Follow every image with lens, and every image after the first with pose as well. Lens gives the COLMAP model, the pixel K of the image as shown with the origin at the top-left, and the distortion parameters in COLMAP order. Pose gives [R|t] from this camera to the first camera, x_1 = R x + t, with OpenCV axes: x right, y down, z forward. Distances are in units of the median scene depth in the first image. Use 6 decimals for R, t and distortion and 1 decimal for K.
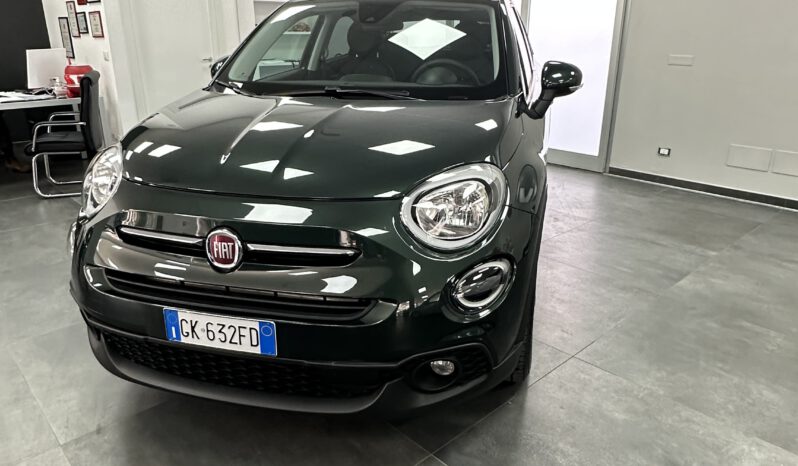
lens RADIAL K [[563.8, 0, 399.0], [0, 563.8, 233.0], [0, 0, 1]] dist [-0.003072, 0.002110]
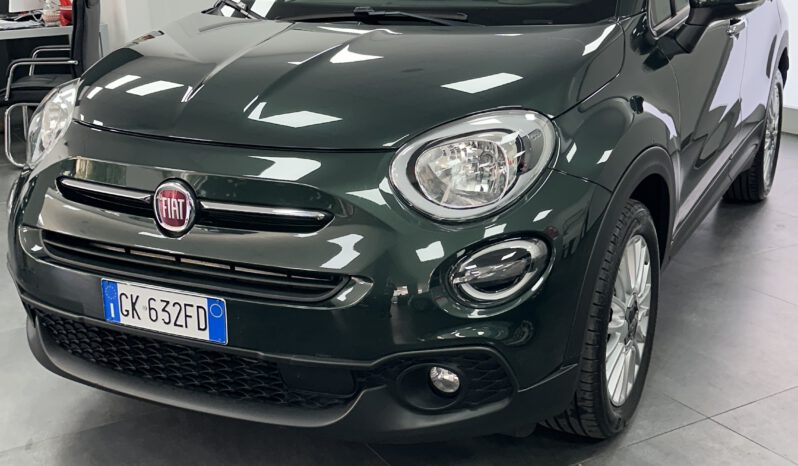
lens RADIAL K [[964.3, 0, 399.0], [0, 964.3, 233.0], [0, 0, 1]] dist [0.163372, -0.268916]
pose [[0.976468, 0.044130, -0.211101, 0.286059], [-0.050887, 0.998348, -0.026681, 0.083394], [0.209575, 0.036795, 0.977100, -0.273602]]
